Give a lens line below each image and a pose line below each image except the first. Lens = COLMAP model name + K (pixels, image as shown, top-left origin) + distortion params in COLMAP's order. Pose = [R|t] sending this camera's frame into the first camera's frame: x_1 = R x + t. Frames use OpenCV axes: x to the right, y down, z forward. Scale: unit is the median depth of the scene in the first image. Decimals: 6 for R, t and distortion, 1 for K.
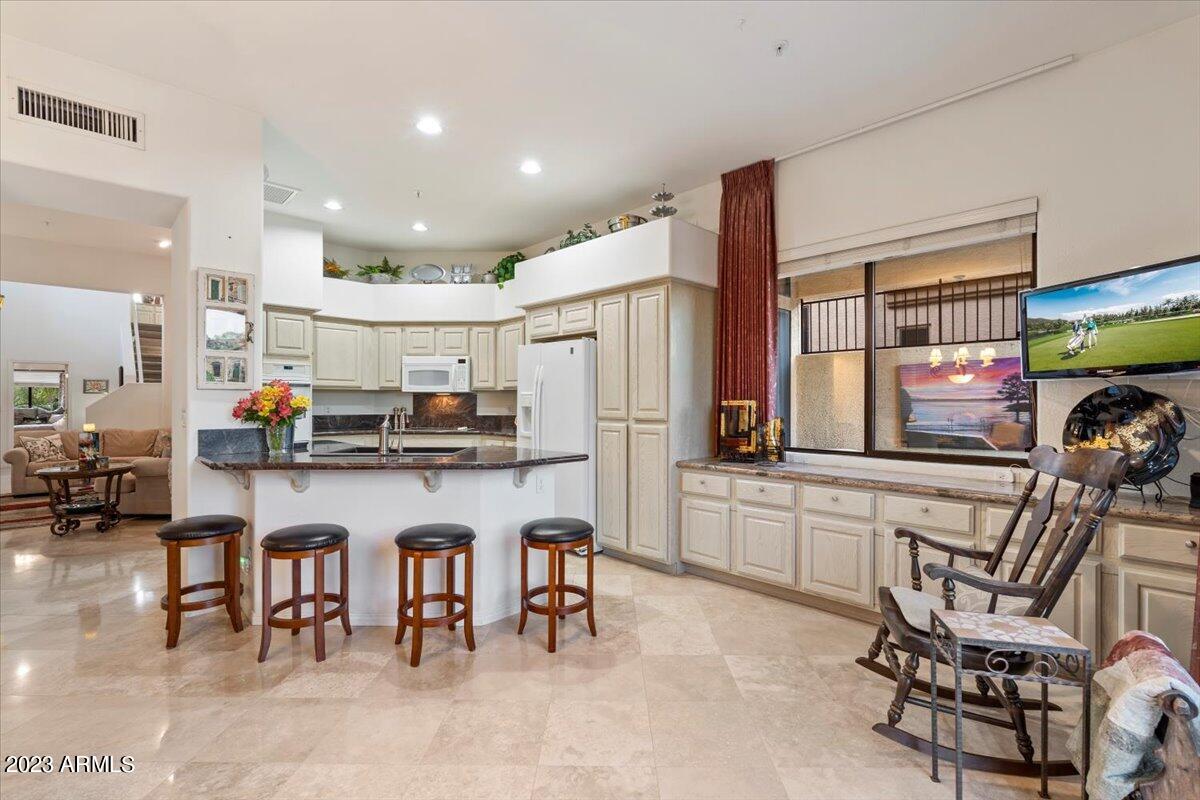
lens RADIAL K [[537.2, 0, 600.0], [0, 537.2, 400.0], [0, 0, 1]] dist [0.001257, -0.000088]
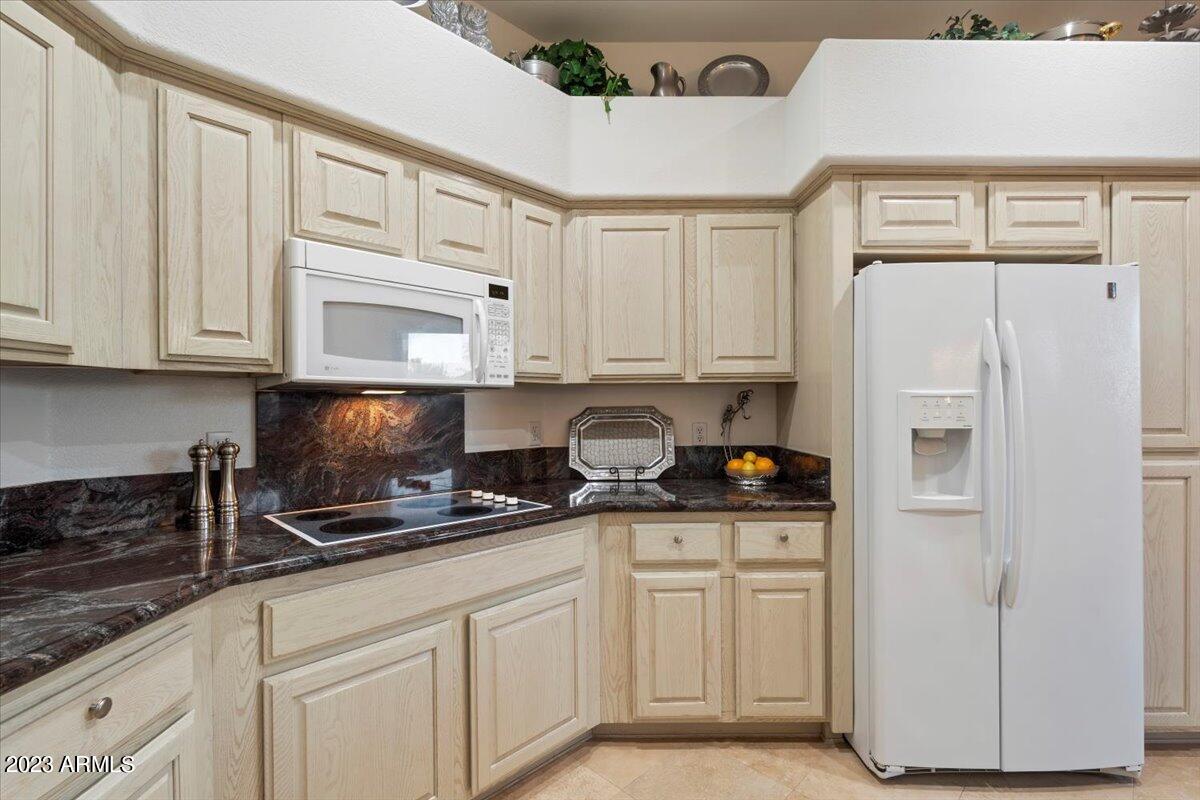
lens RADIAL K [[553.4, 0, 600.0], [0, 553.4, 400.0], [0, 0, 1]] dist [-0.000951, -0.000518]
pose [[0.688417, 0.001769, 0.725312, -0.651967], [0.001424, 0.999992, -0.003790, -0.007423], [-0.725313, 0.003642, 0.688409, 1.031877]]
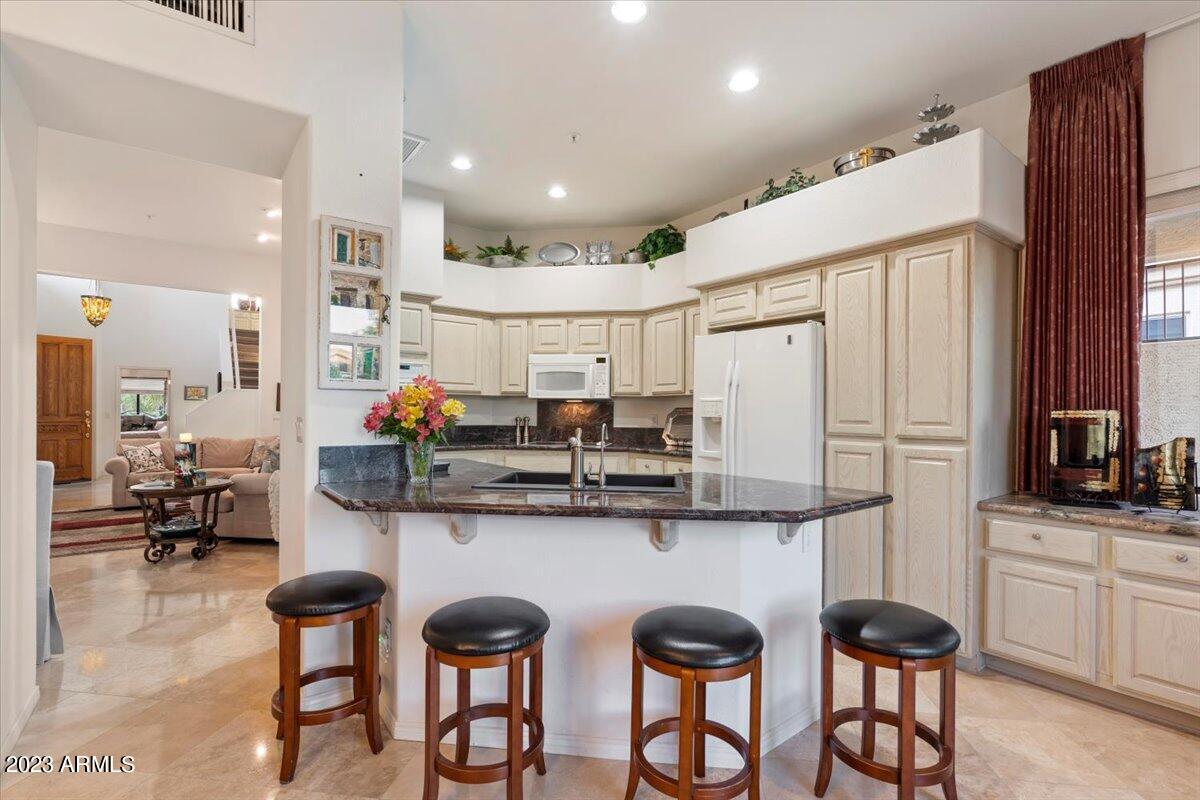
lens RADIAL K [[555.1, 0, 599.8], [0, 555.1, 408.9], [0, 0, 1]] dist [0.000116, 0.000674]
pose [[0.991997, 0.006002, -0.126121, -0.217930], [-0.006371, 0.999977, -0.002527, 0.004176], [0.126103, 0.003310, 0.992012, 0.243268]]
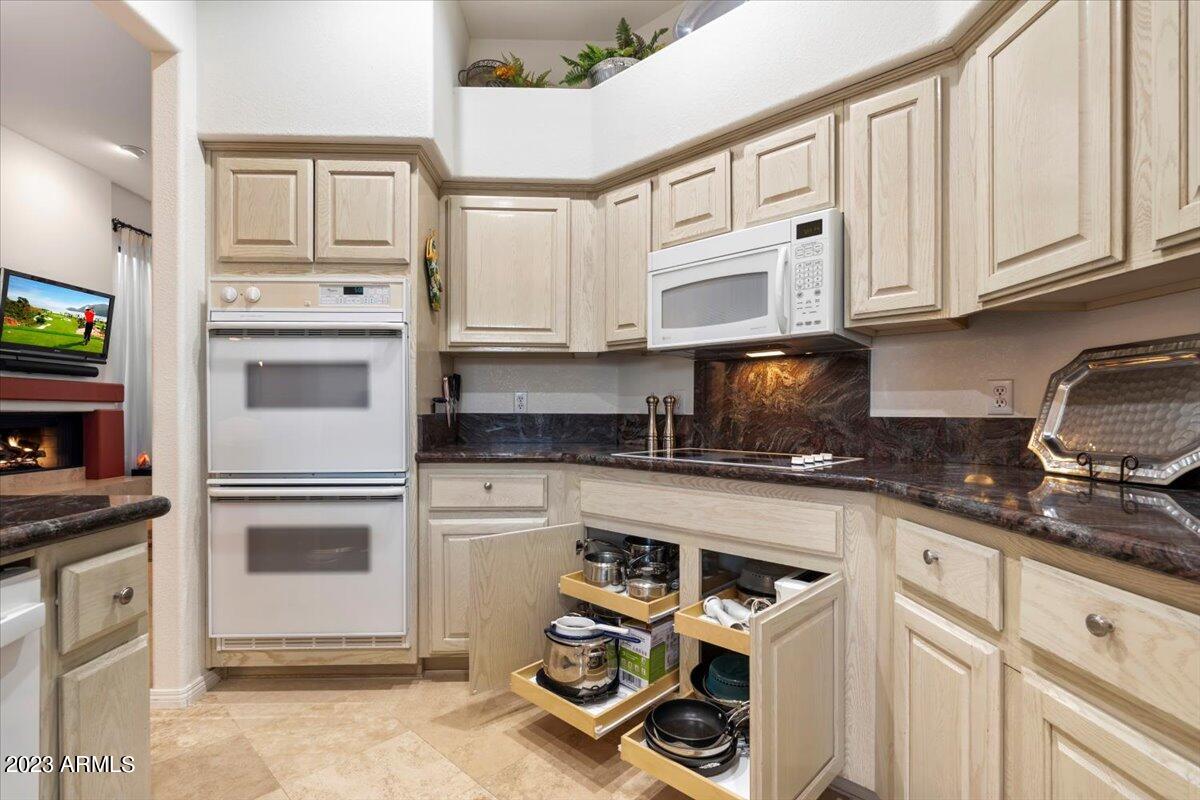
lens RADIAL K [[555.1, 0, 599.8], [0, 555.1, 408.9], [0, 0, 1]] dist [0.000116, 0.000674]
pose [[0.740721, -0.003202, -0.671805, -0.197583], [0.000053, 0.999989, -0.004708, 0.038412], [0.671813, 0.003452, 0.740713, 0.996987]]
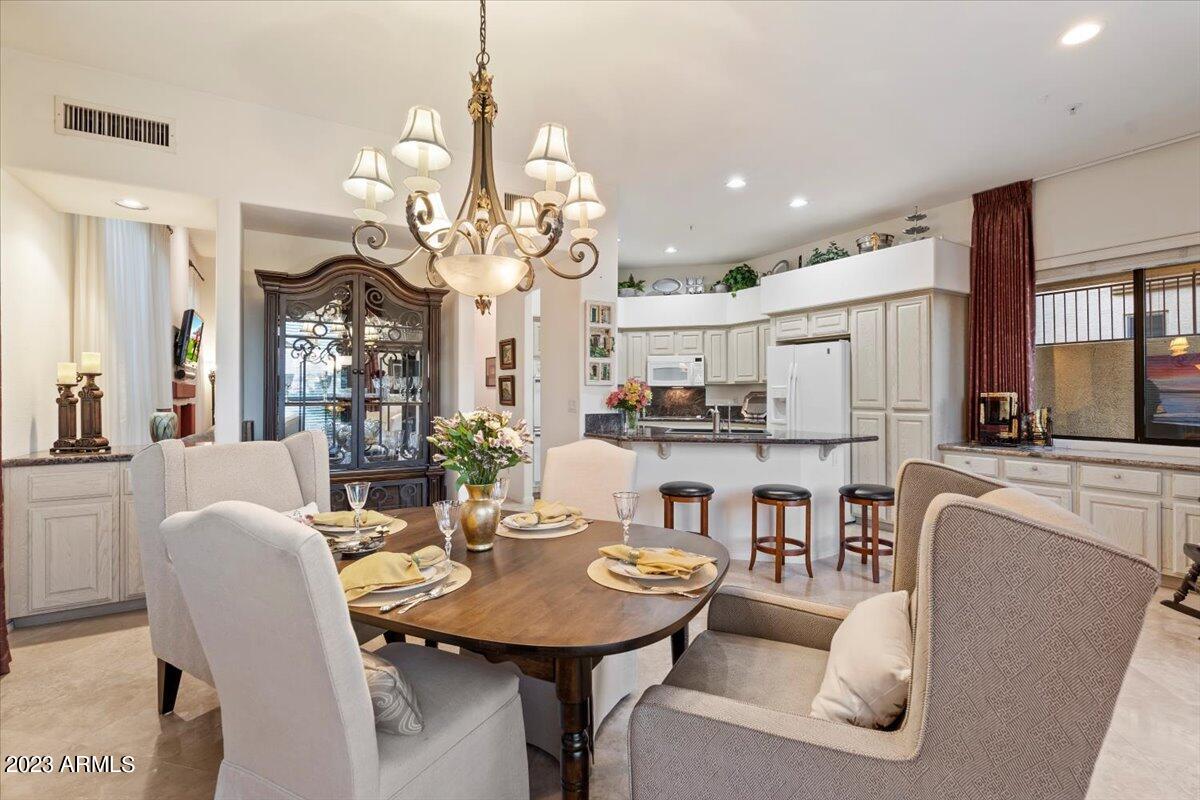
lens RADIAL K [[540.9, 0, 599.6], [0, 540.9, 388.2], [0, 0, 1]] dist [0.001184, -0.000134]
pose [[0.975133, -0.003795, -0.221590, -0.292768], [0.002139, 0.999968, -0.007715, -0.001314], [0.221612, 0.007049, 0.975109, -0.292352]]
